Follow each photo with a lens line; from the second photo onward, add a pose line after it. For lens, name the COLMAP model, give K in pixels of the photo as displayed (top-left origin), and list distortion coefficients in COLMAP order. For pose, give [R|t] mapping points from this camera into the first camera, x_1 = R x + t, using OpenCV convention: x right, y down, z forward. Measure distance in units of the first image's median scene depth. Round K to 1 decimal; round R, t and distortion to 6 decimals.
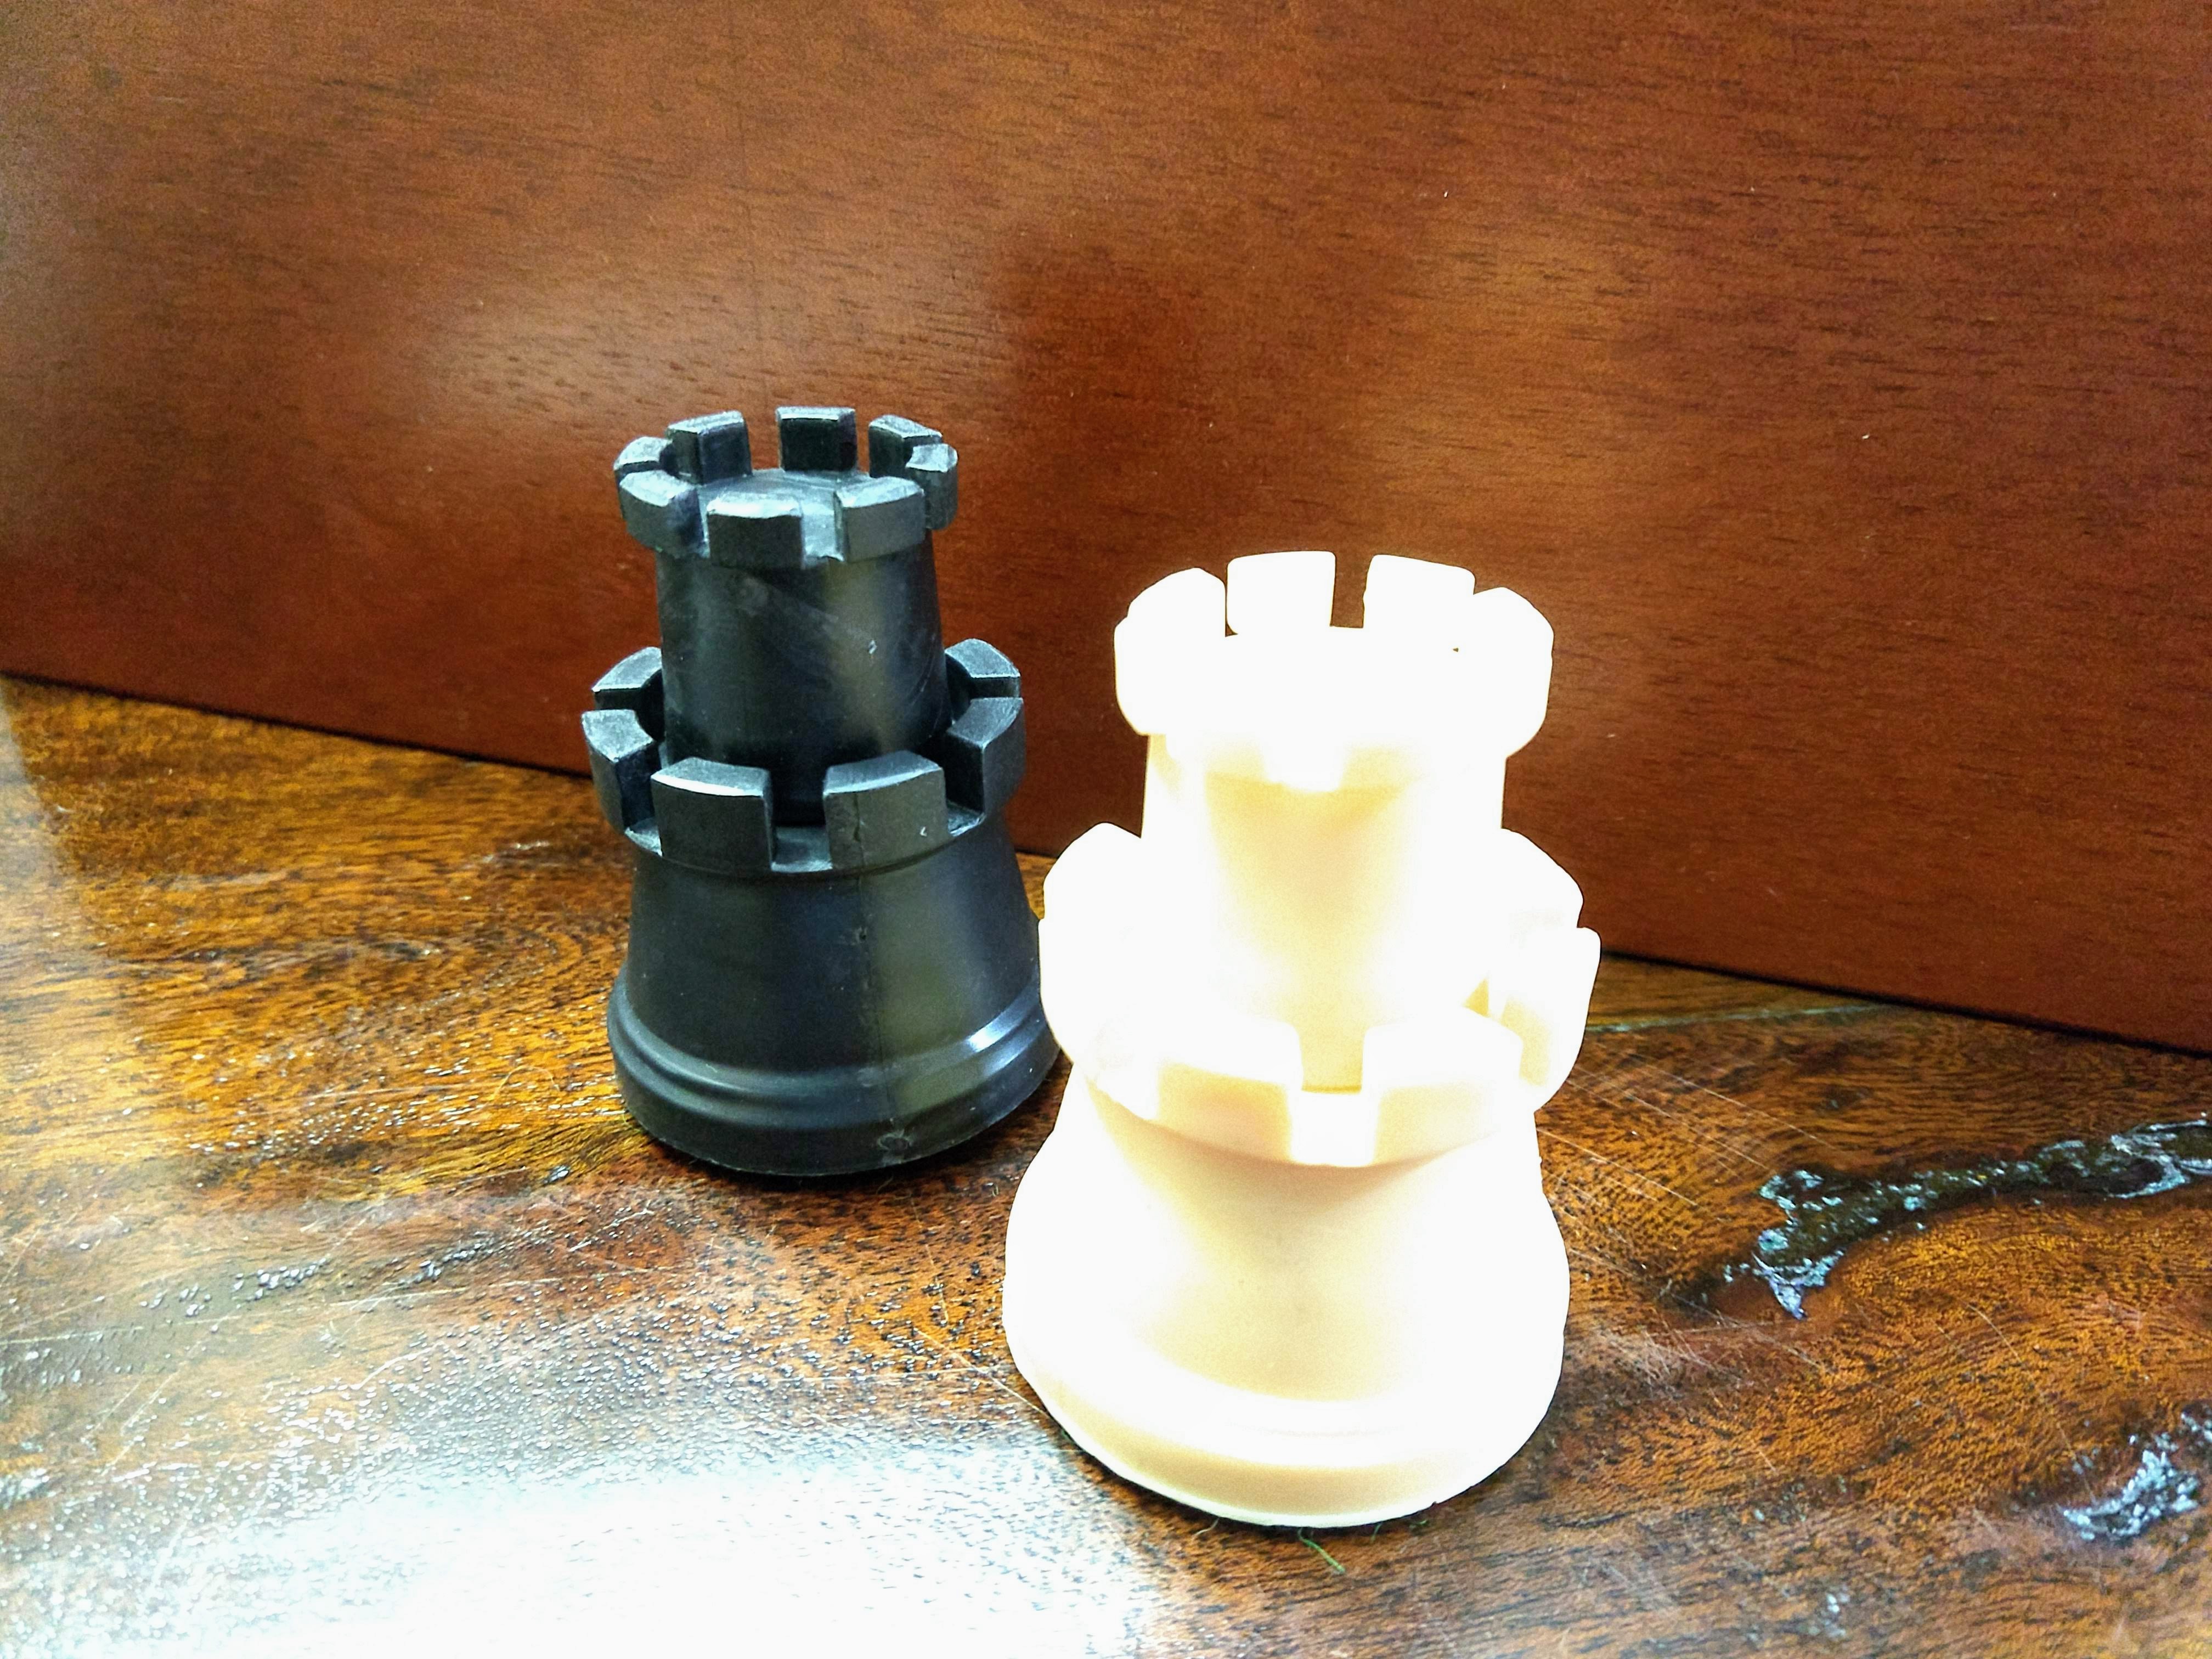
lens RADIAL K [[1848.7, 0, 1079.5], [0, 1848.7, 829.1], [0, 0, 1]] dist [-0.028356, 0.030701]
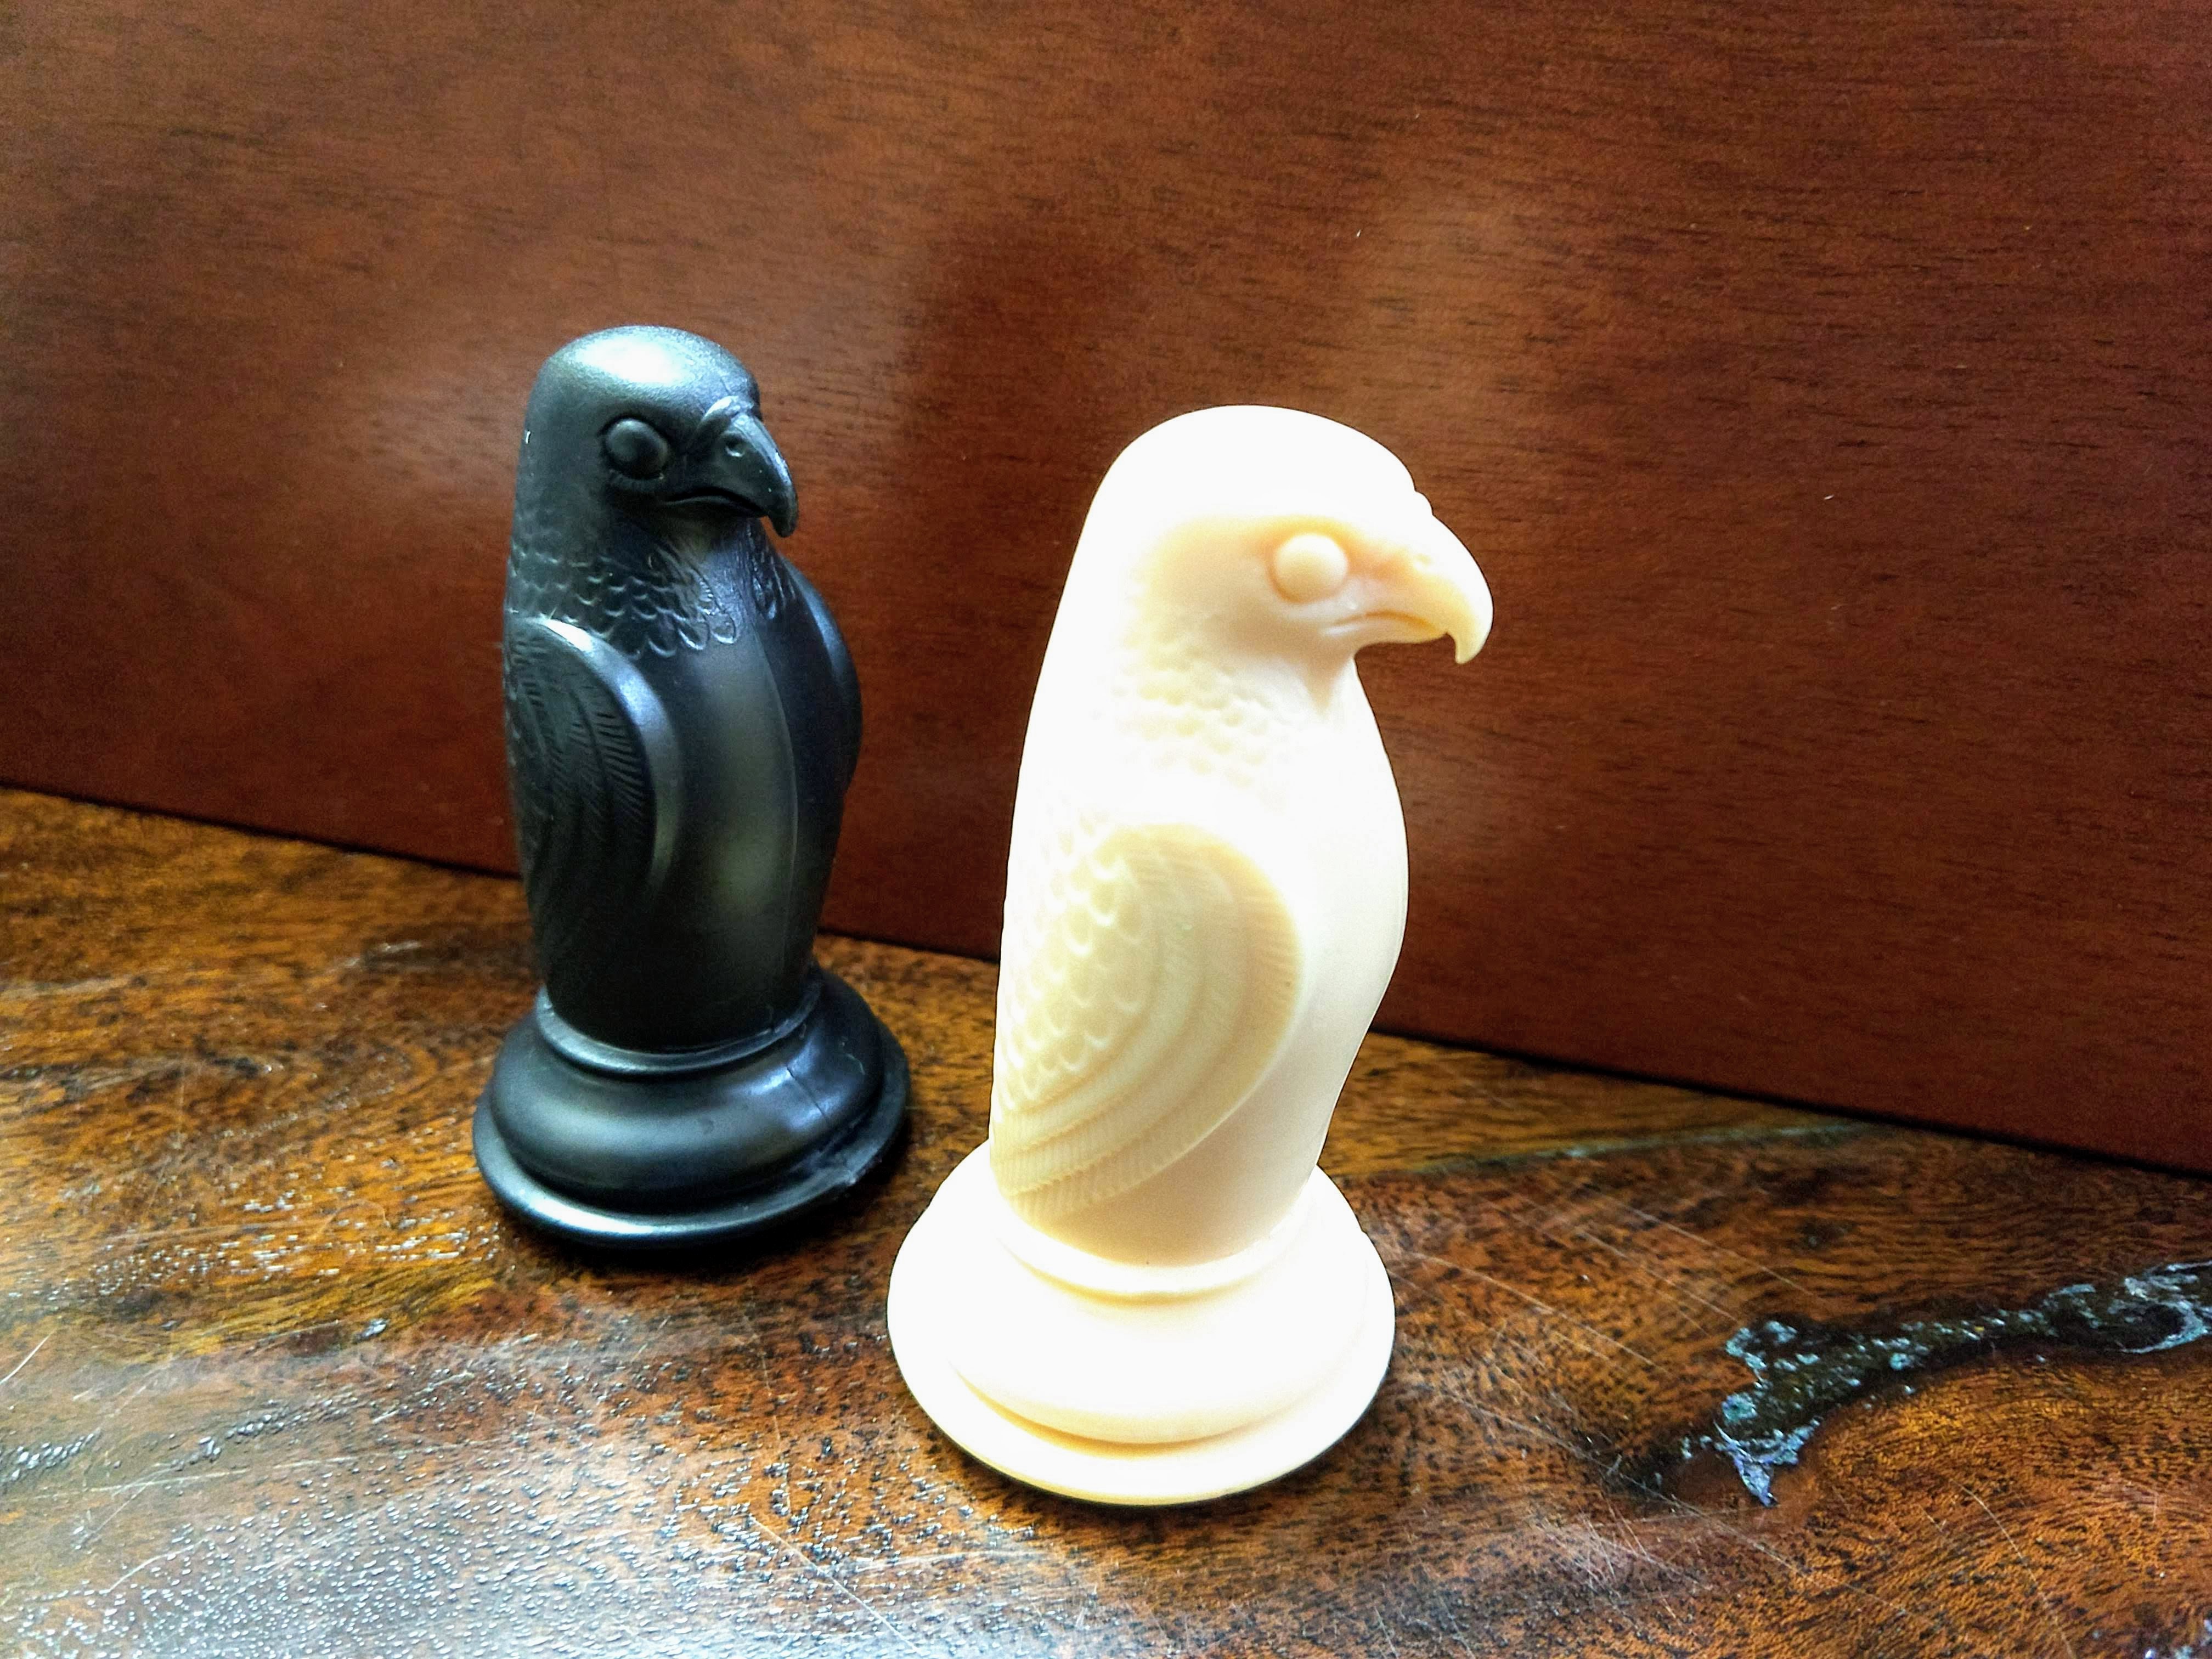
lens RADIAL K [[1848.7, 0, 1084.4], [0, 1848.7, 810.1], [0, 0, 1]] dist [-0.028356, 0.030701]
pose [[0.999917, -0.005822, -0.011533, 0.074490], [0.005350, 0.999166, -0.040474, -0.026602], [0.011759, 0.040408, 0.999114, 0.105628]]
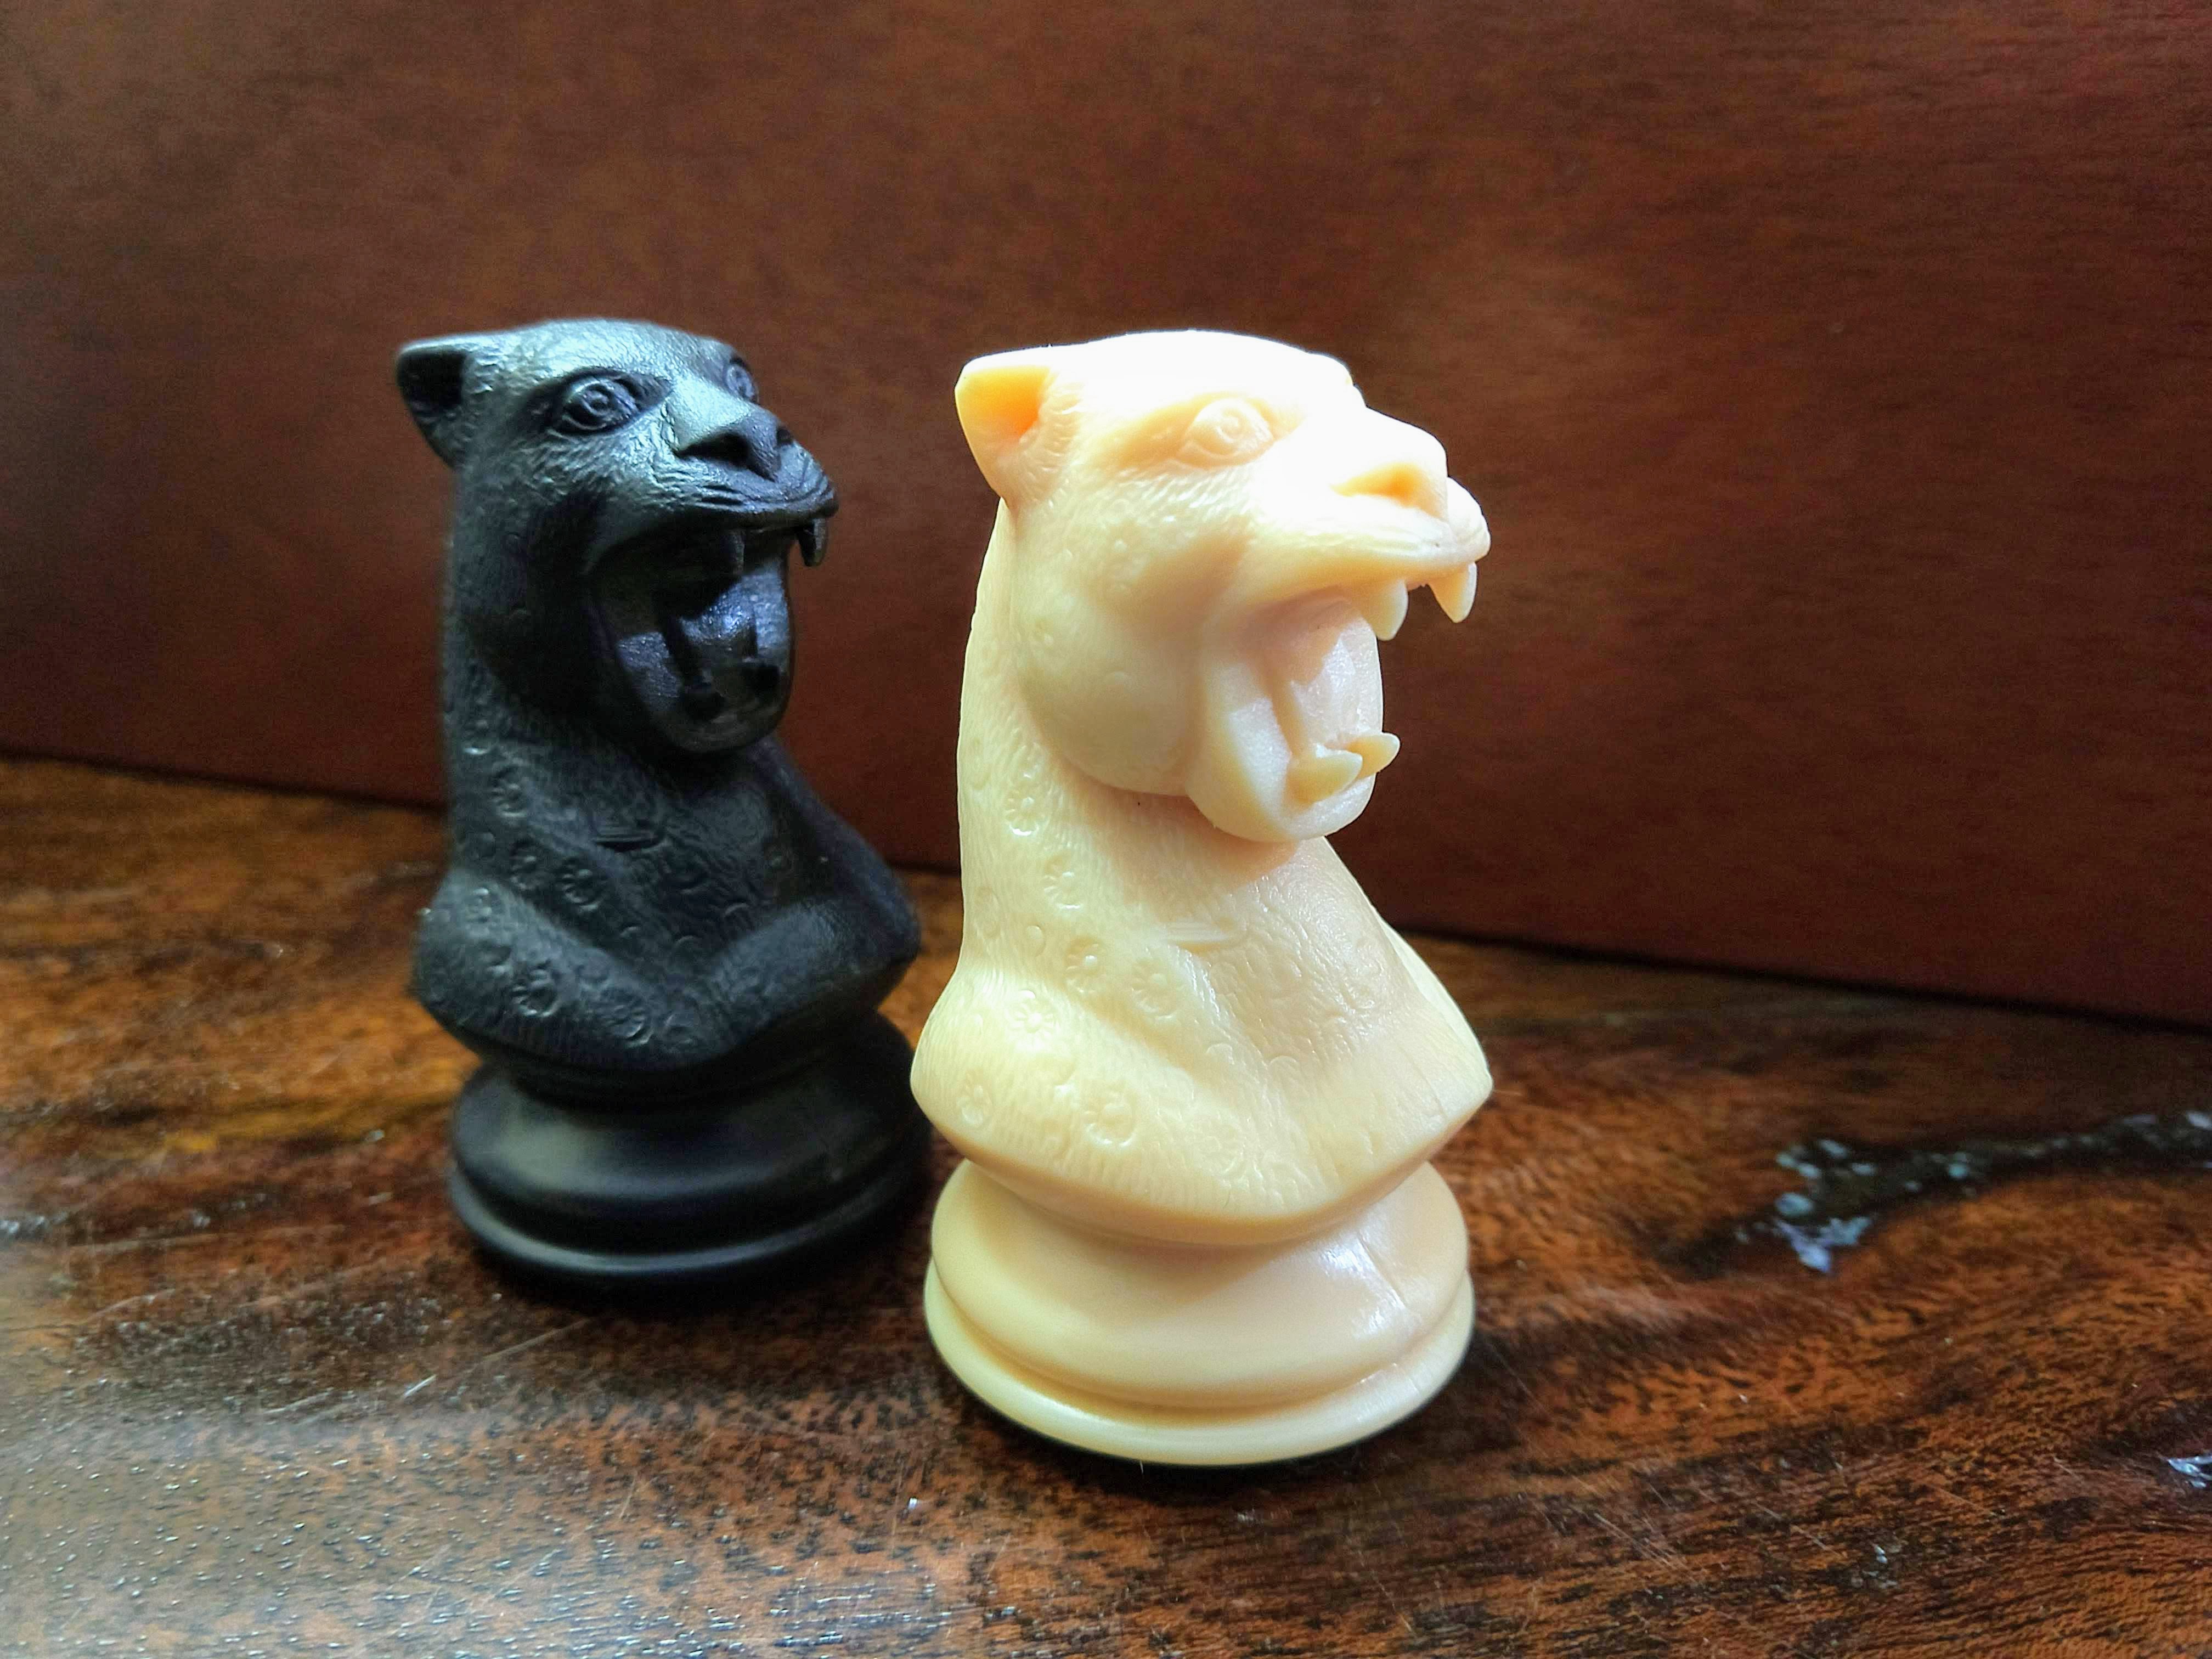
lens RADIAL K [[1848.7, 0, 1091.5], [0, 1848.7, 824.3], [0, 0, 1]] dist [-0.028356, 0.030701]
pose [[0.999870, 0.000368, -0.016113, 0.068064], [-0.003375, 0.982350, -0.187023, 0.206450], [0.015760, 0.187053, 0.982223, 0.133897]]
